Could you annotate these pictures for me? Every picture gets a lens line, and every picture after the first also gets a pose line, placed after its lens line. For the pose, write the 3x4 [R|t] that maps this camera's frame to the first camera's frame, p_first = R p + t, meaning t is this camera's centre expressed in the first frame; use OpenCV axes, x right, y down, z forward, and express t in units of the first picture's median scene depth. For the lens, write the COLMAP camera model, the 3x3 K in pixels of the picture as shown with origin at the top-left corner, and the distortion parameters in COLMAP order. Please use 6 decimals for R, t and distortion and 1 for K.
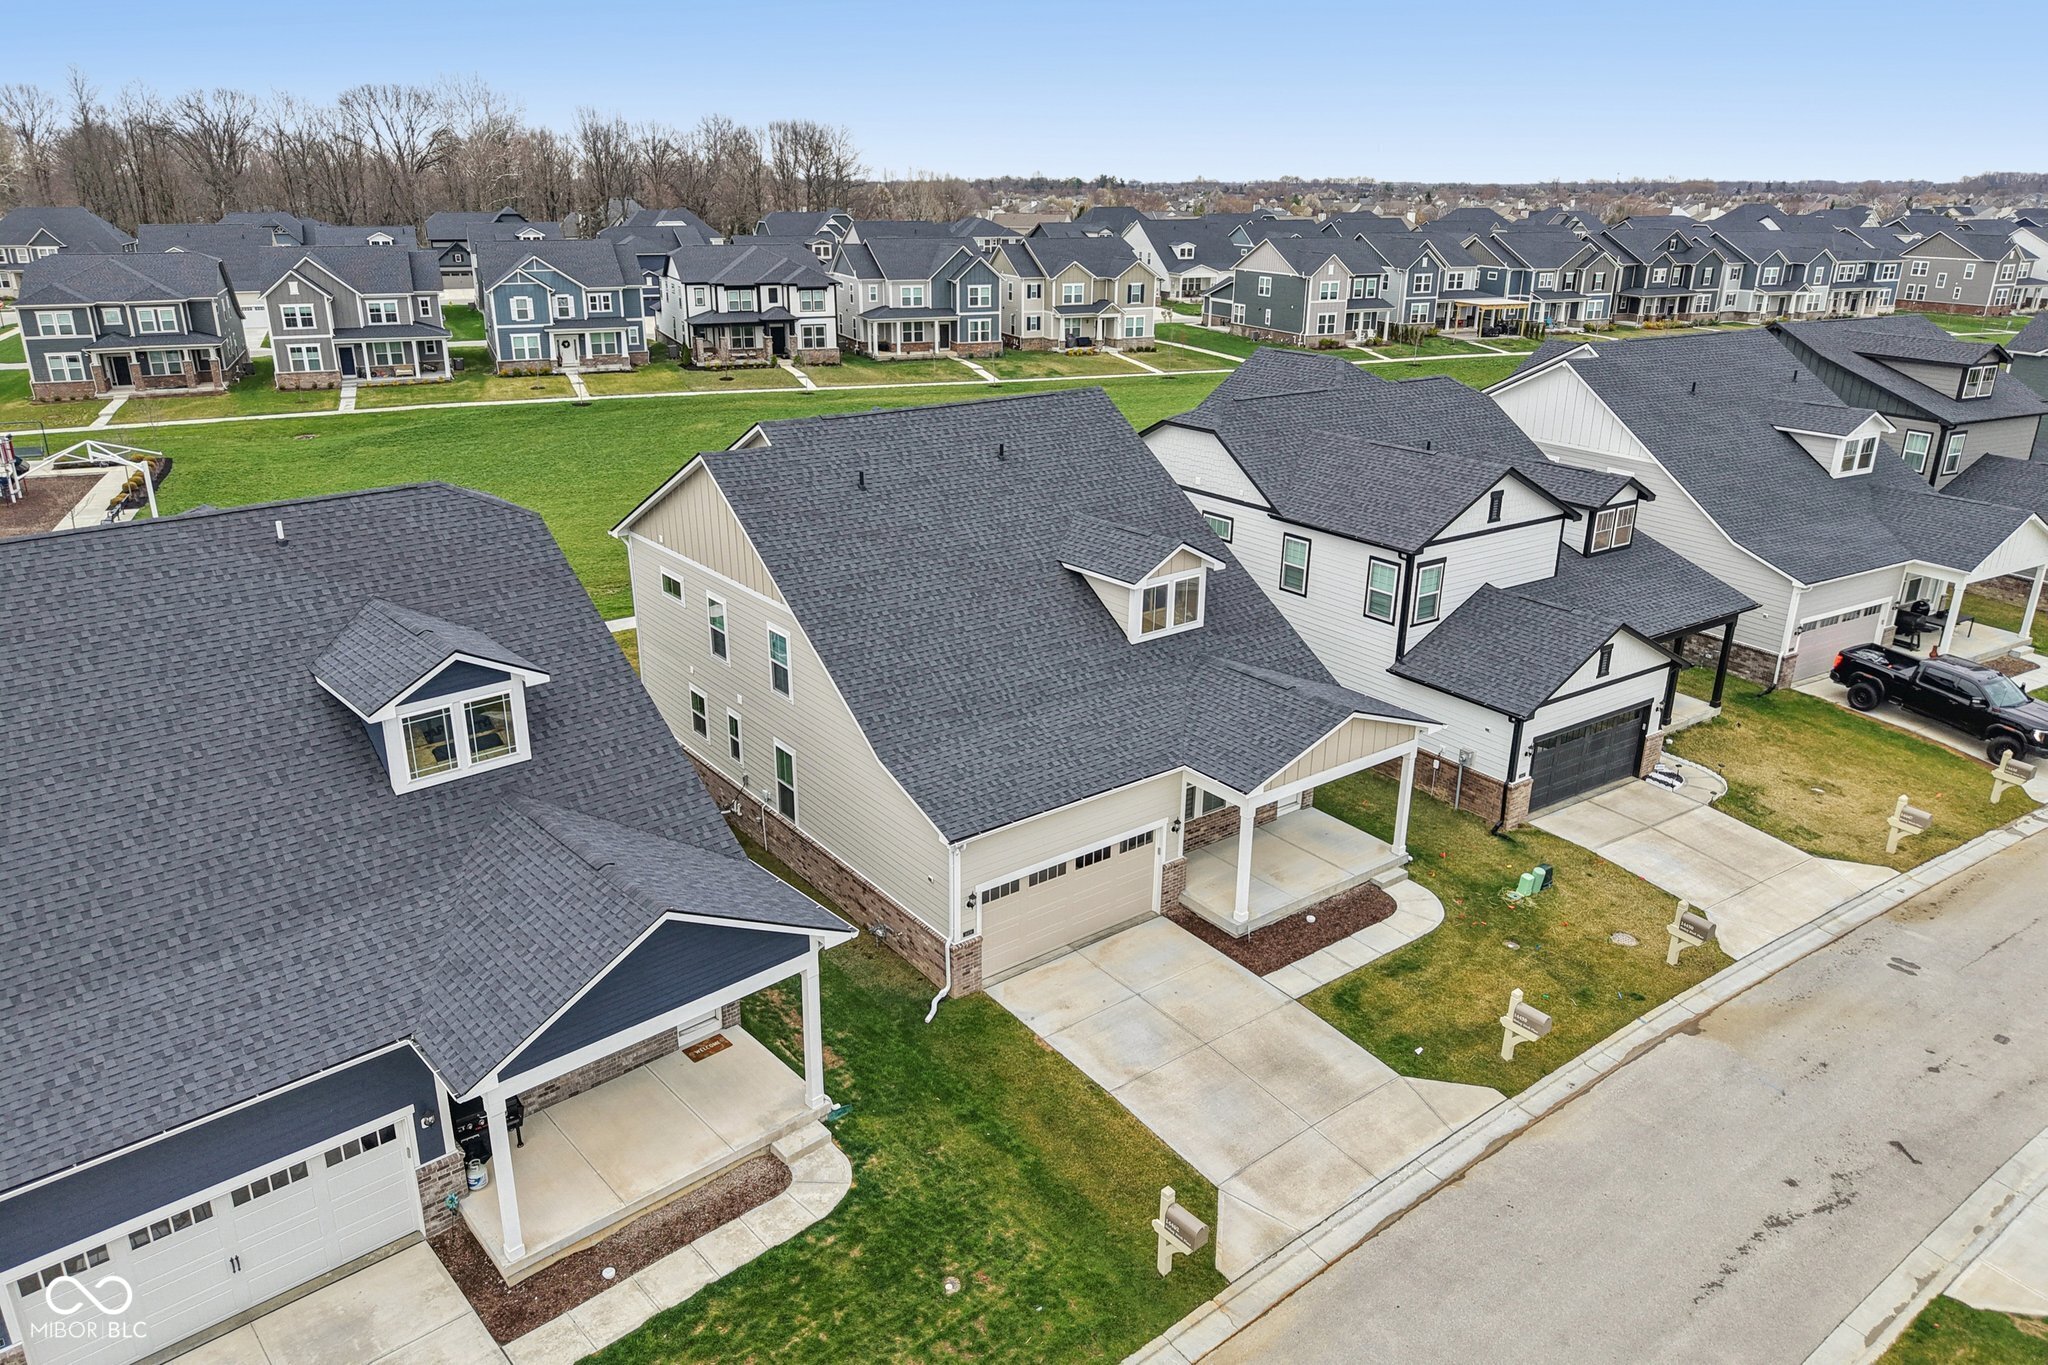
lens RADIAL K [[1405.4, 0, 1012.3], [0, 1405.4, 712.6], [0, 0, 1]] dist [0.018813, -0.019291]
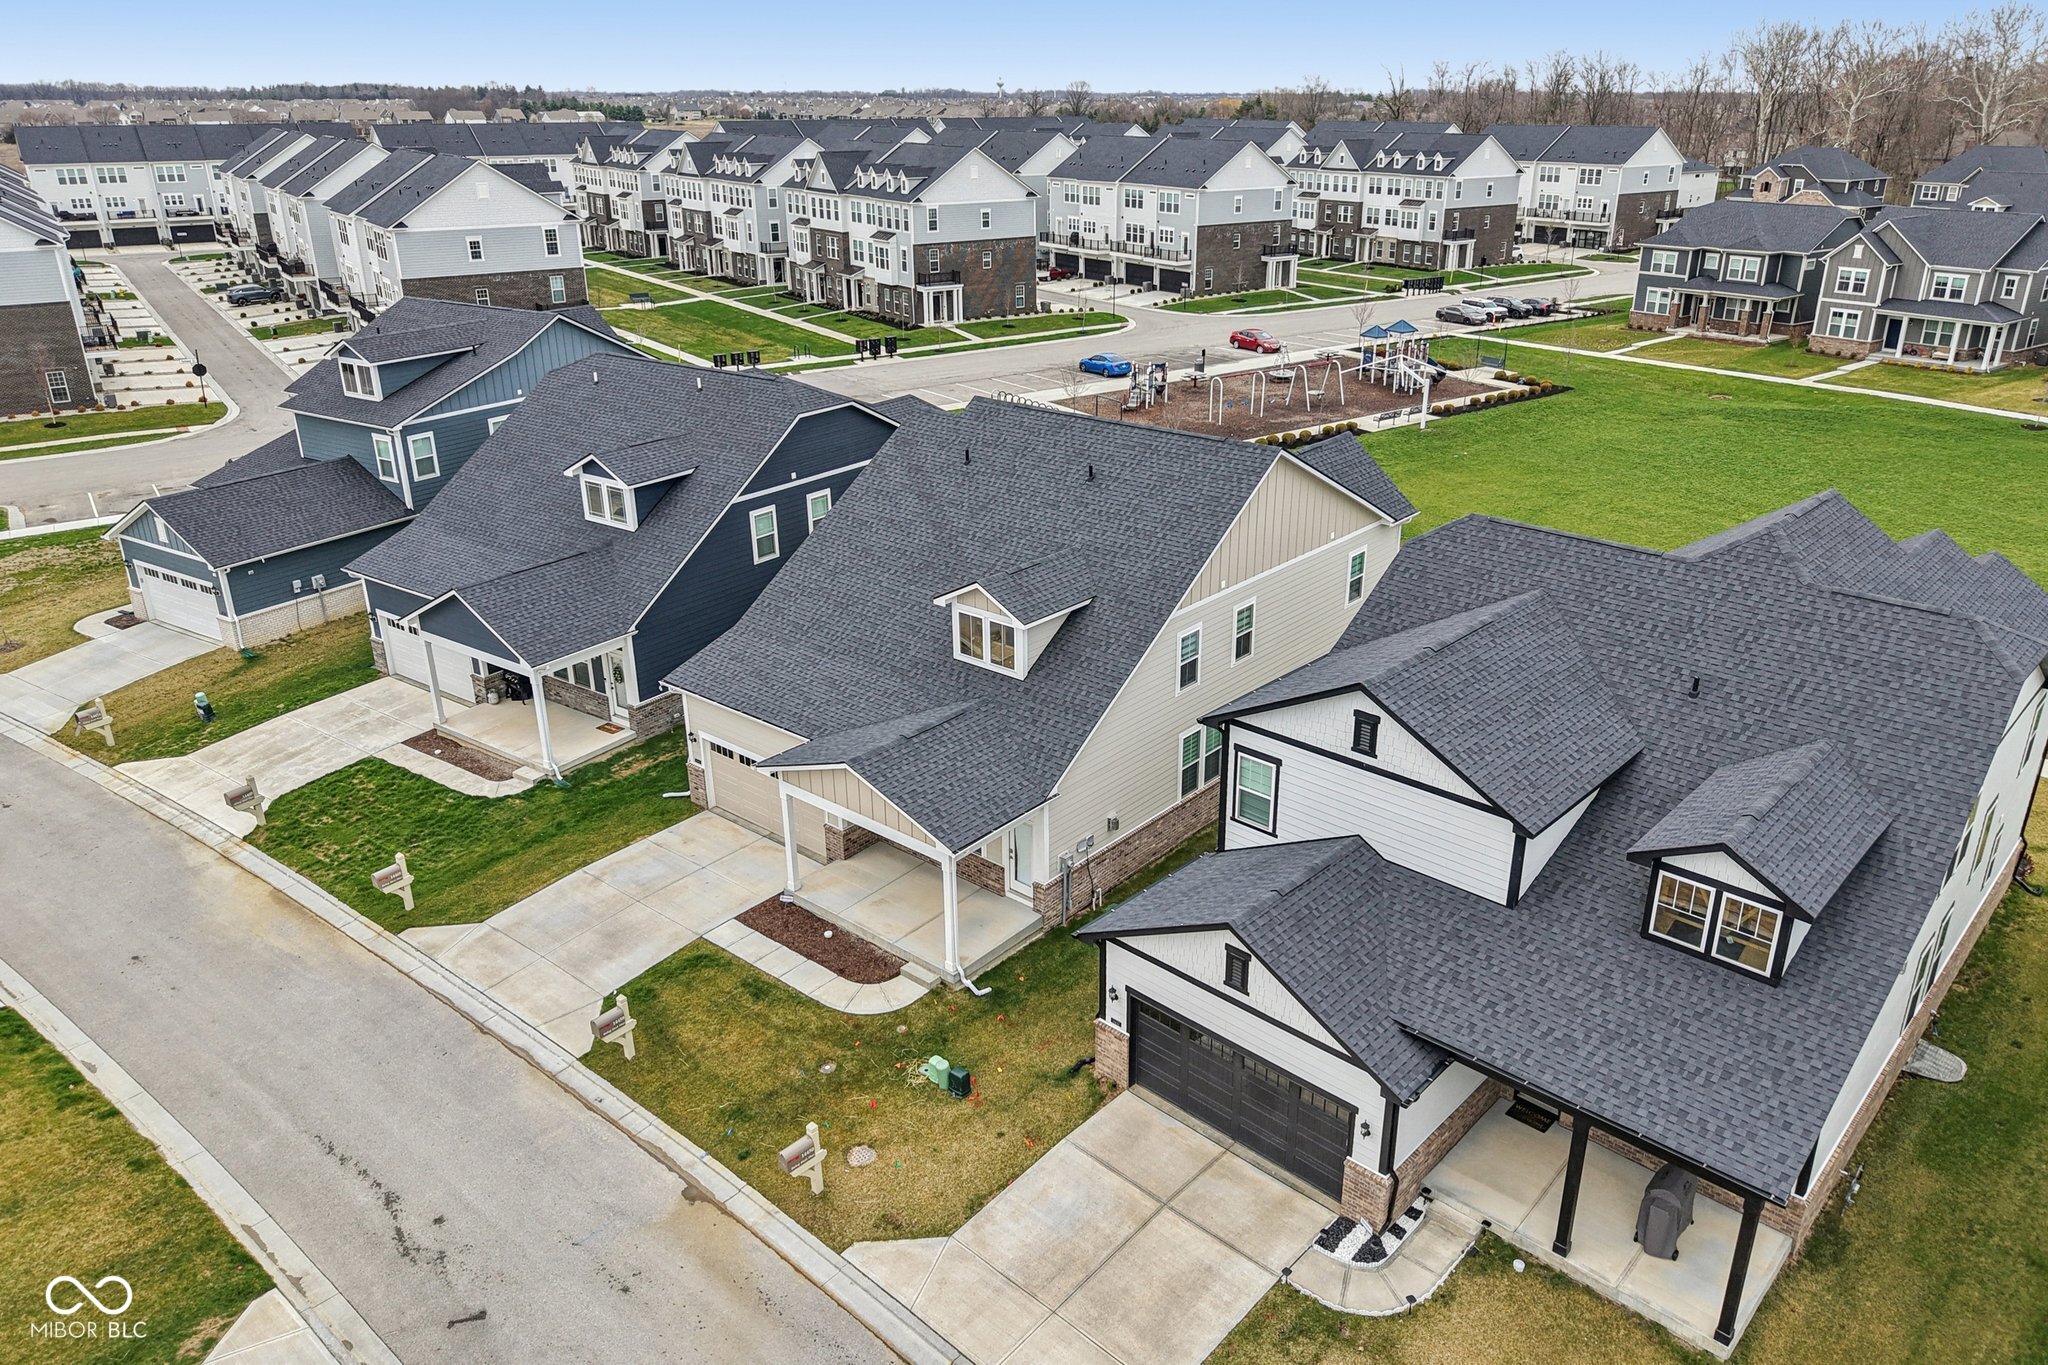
lens RADIAL K [[1405.4, 0, 1012.3], [0, 1405.4, 712.6], [0, 0, 1]] dist [0.018813, -0.019291]
pose [[0.195055, 0.390961, -0.899501, 0.366490], [-0.341662, 0.886757, 0.311333, -0.123106], [0.919359, 0.246598, 0.306543, 0.248435]]
